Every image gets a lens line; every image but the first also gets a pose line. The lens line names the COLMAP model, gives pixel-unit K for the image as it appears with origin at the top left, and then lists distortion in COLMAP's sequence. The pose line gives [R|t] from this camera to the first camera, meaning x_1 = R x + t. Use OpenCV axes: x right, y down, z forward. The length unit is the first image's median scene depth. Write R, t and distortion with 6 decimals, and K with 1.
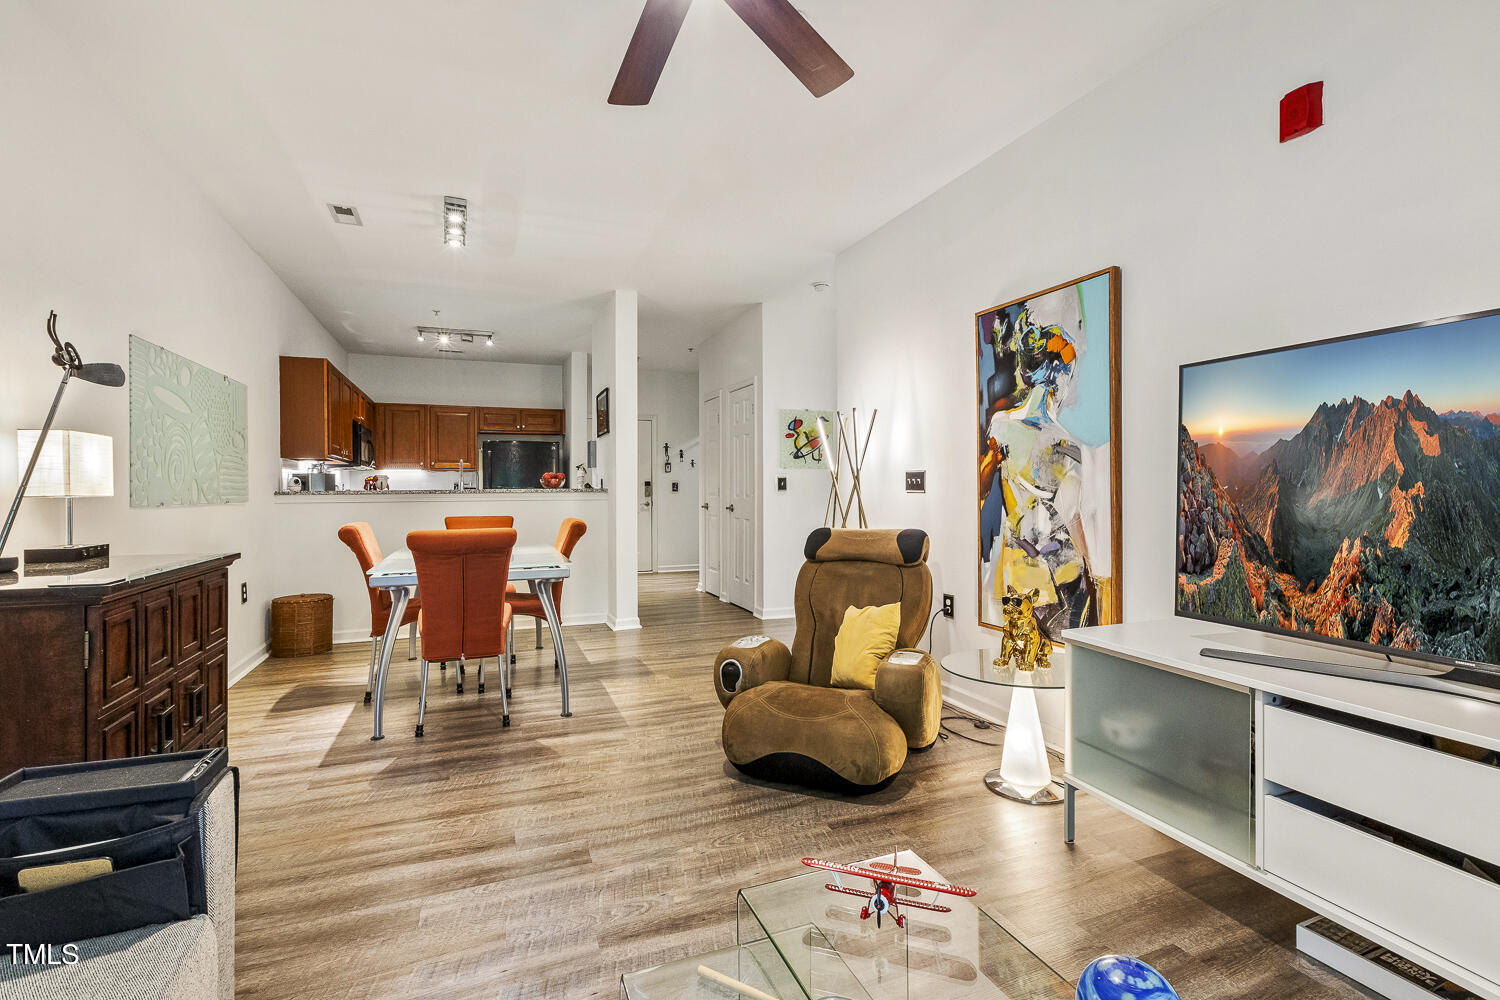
lens RADIAL K [[677.4, 0, 747.8], [0, 677.4, 491.0], [0, 0, 1]] dist [0.001241, 0.000200]
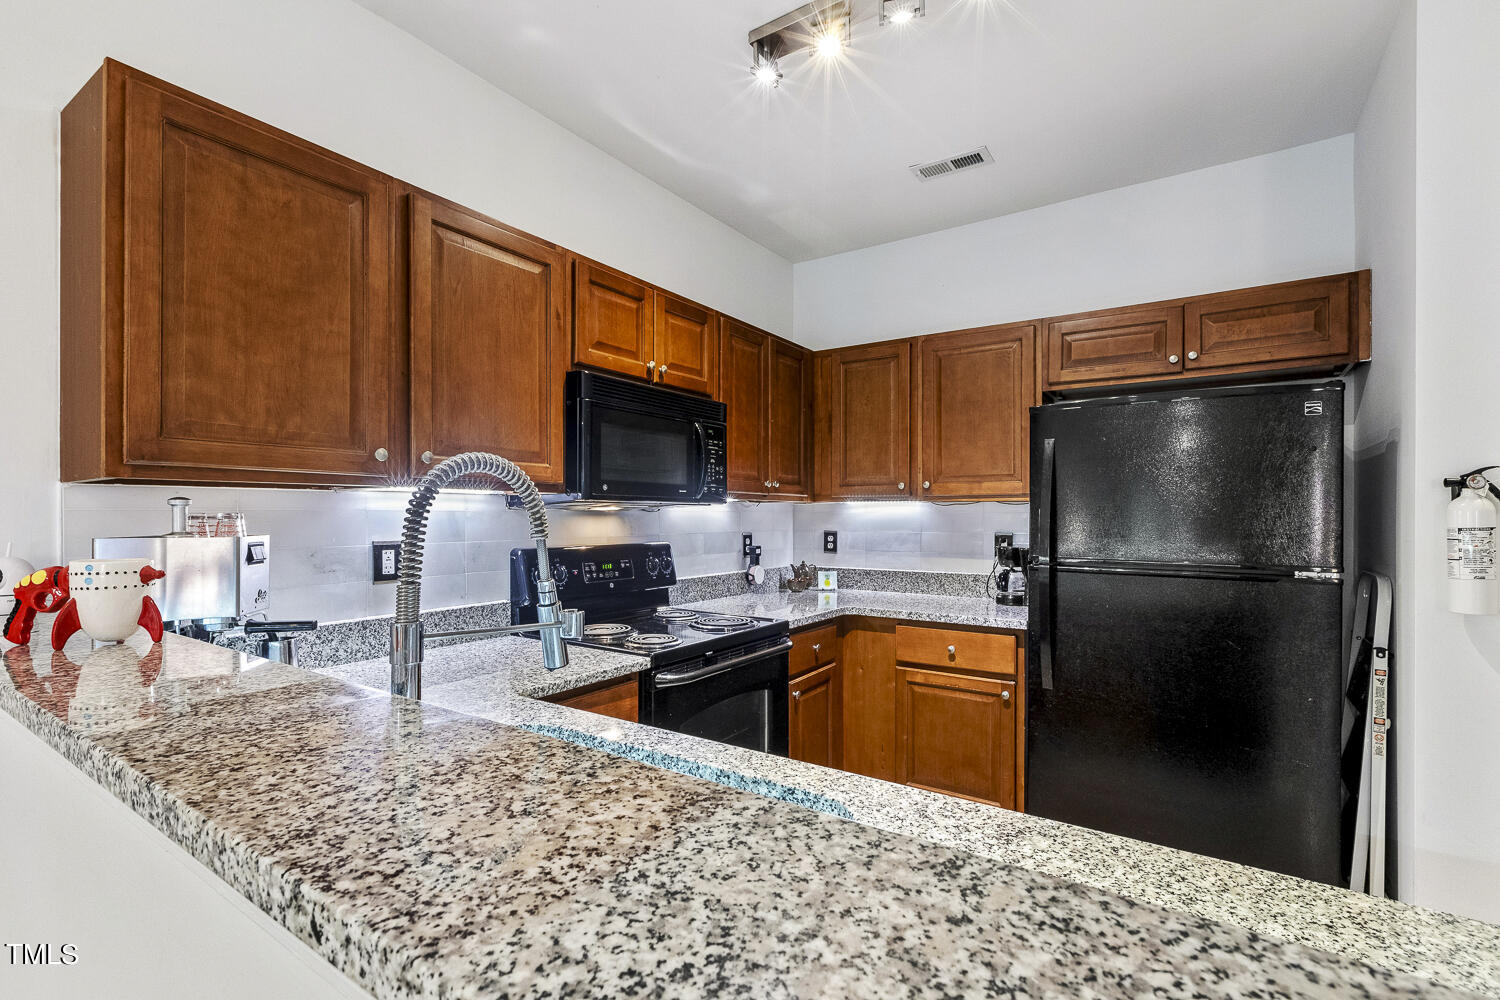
lens RADIAL K [[689.4, 0, 751.6], [0, 689.4, 514.9], [0, 0, 1]] dist [-0.001784, -0.000466]
pose [[0.561925, 0.009984, -0.827128, -0.479847], [-0.006033, 0.999950, 0.007972, -0.063804], [0.827166, 0.000511, 0.561958, 1.720584]]
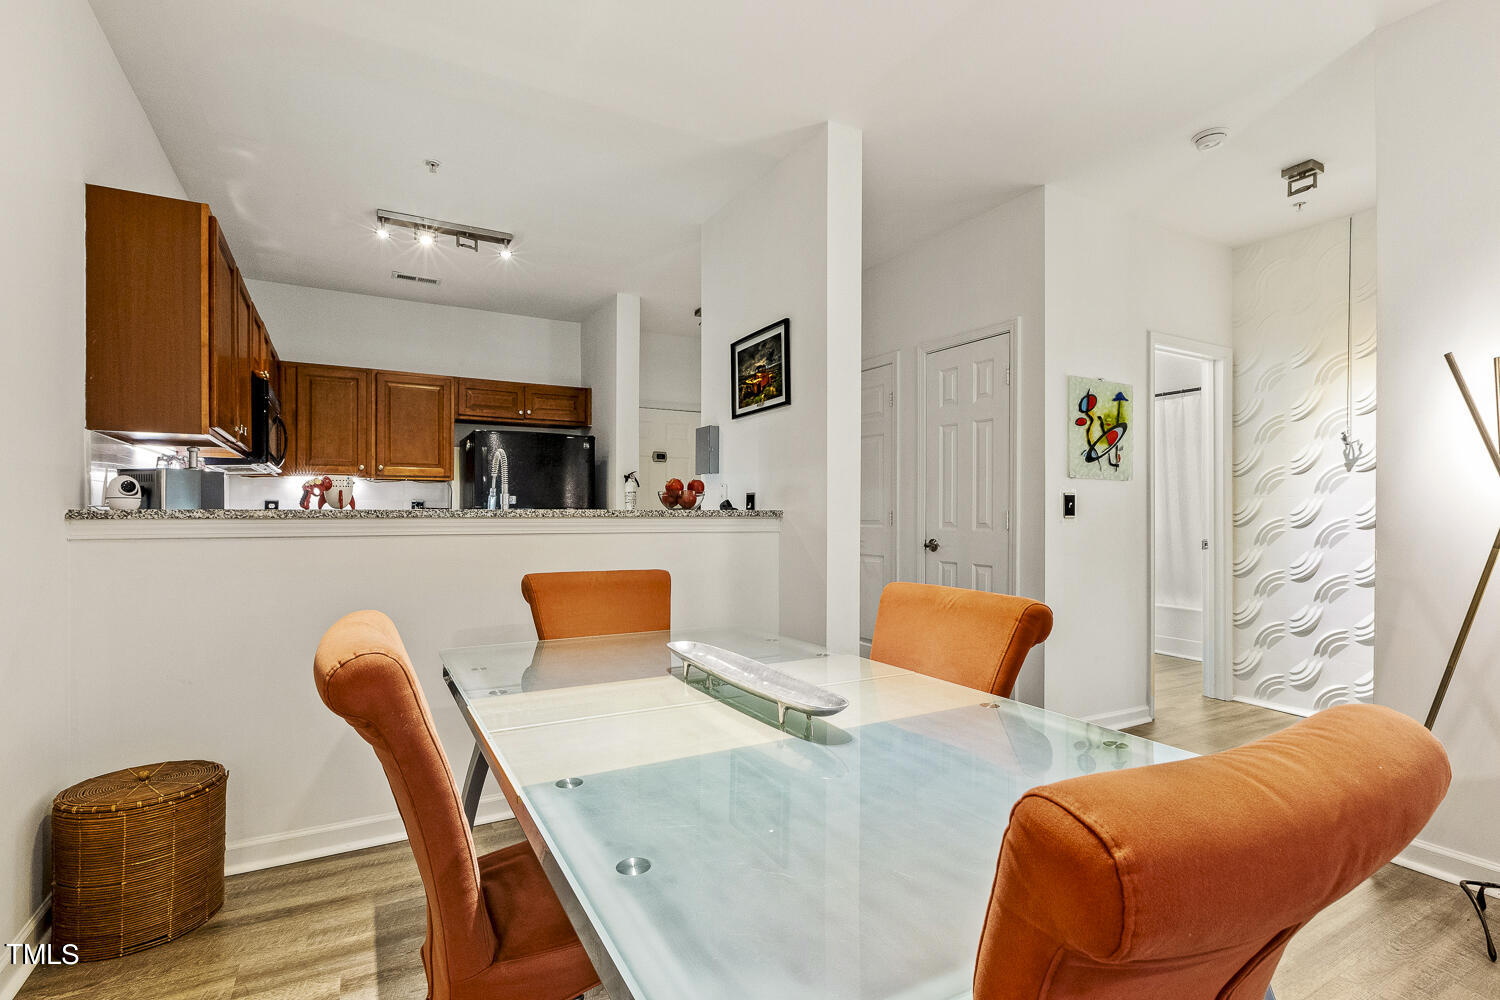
lens RADIAL K [[707.2, 0, 754.7], [0, 707.2, 520.2], [0, 0, 1]] dist [0.000300, -0.000067]
pose [[0.990745, 0.006510, 0.135583, -0.546866], [-0.007233, 0.999962, 0.004840, 0.002367], [-0.135546, -0.005776, 0.990754, 0.823961]]
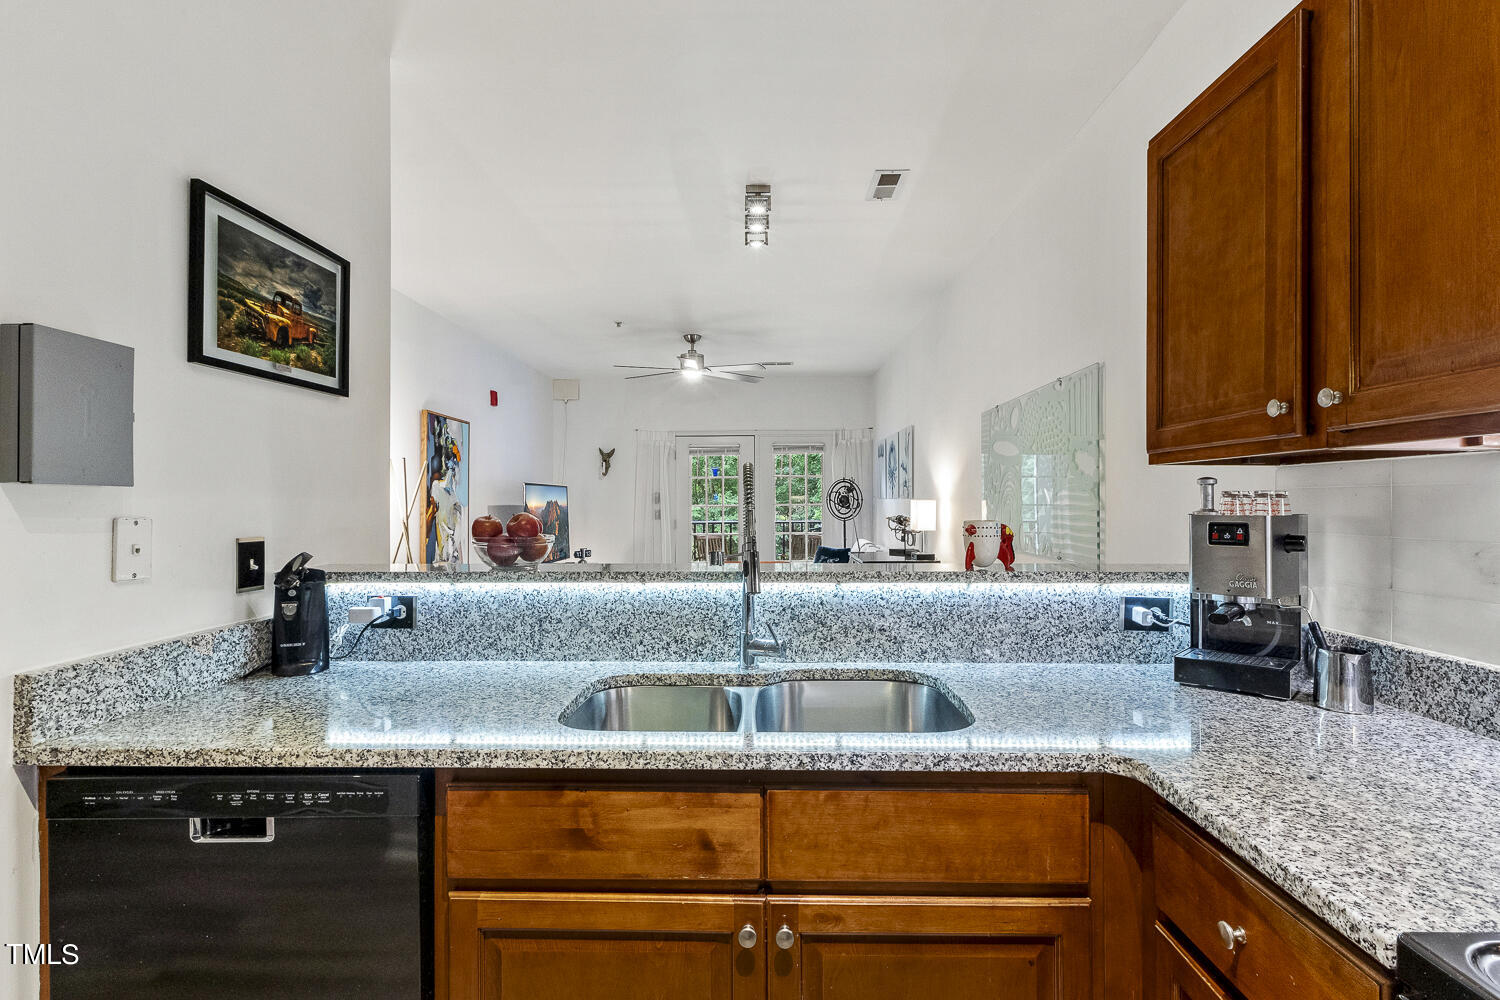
lens RADIAL K [[726.4, 0, 751.5], [0, 726.4, 493.5], [0, 0, 1]] dist [0.002957, 0.000743]
pose [[-0.919460, 0.017395, 0.392799, -0.950532], [0.013580, 0.999830, -0.012490, -0.056133], [-0.392949, -0.006150, -0.919540, 2.247400]]
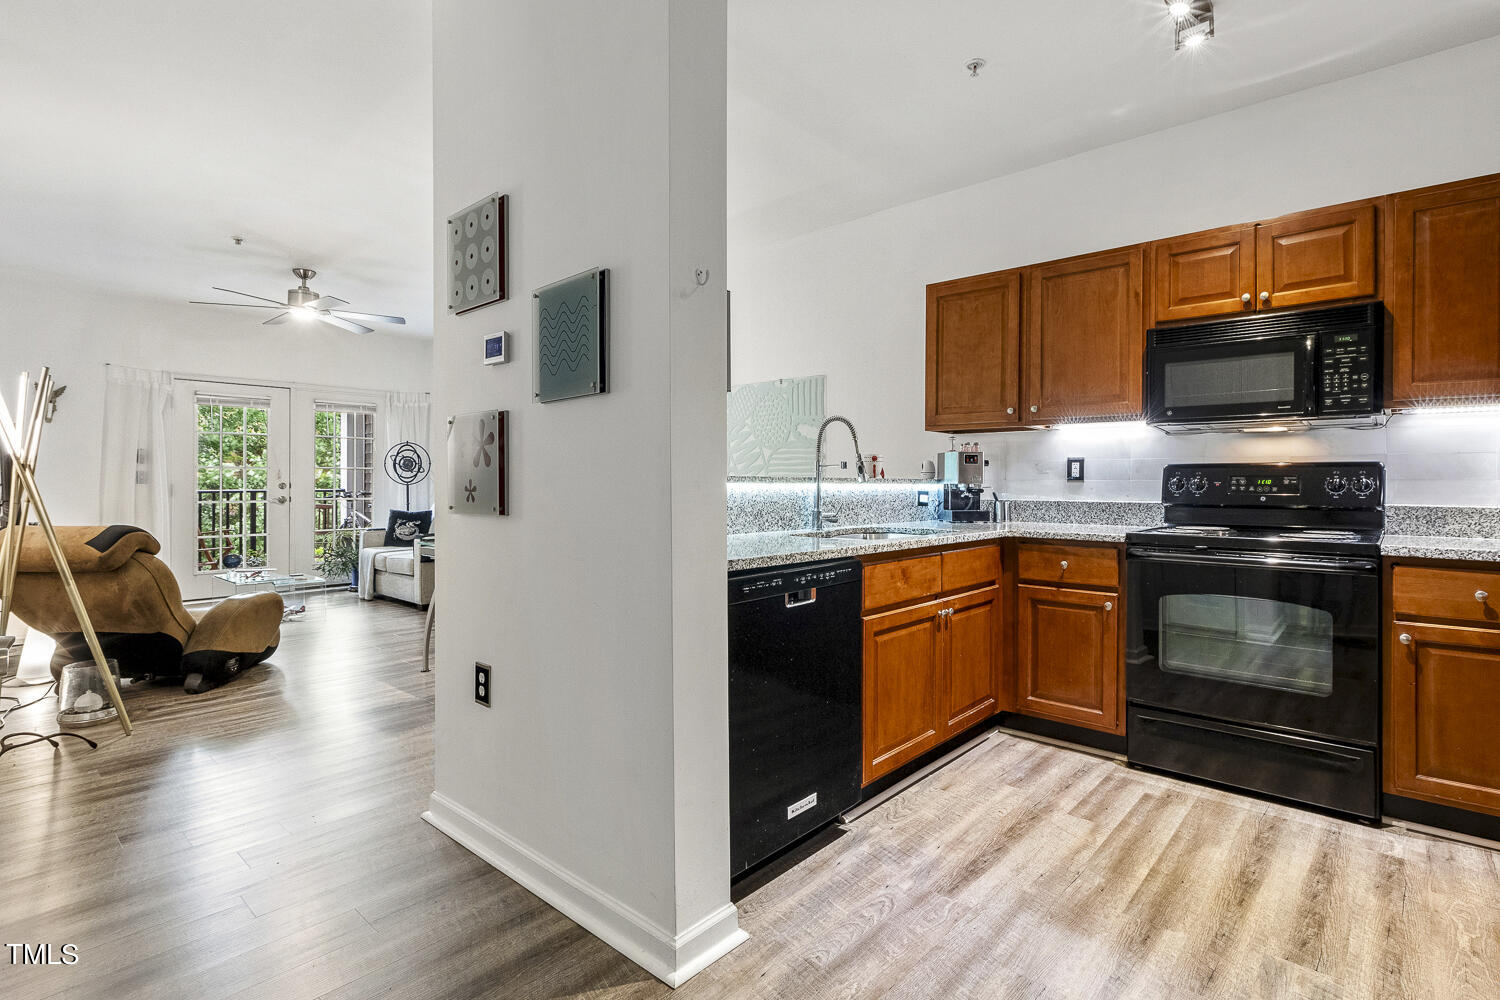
lens RADIAL K [[720.3, 0, 783.6], [0, 720.3, 483.0], [0, 0, 1]] dist [0.001136, 0.000754]
pose [[-0.886459, 0.007176, -0.462751, -0.258116], [0.005228, 0.999971, 0.005492, -0.002626], [0.462777, 0.002449, -0.886471, 2.576304]]
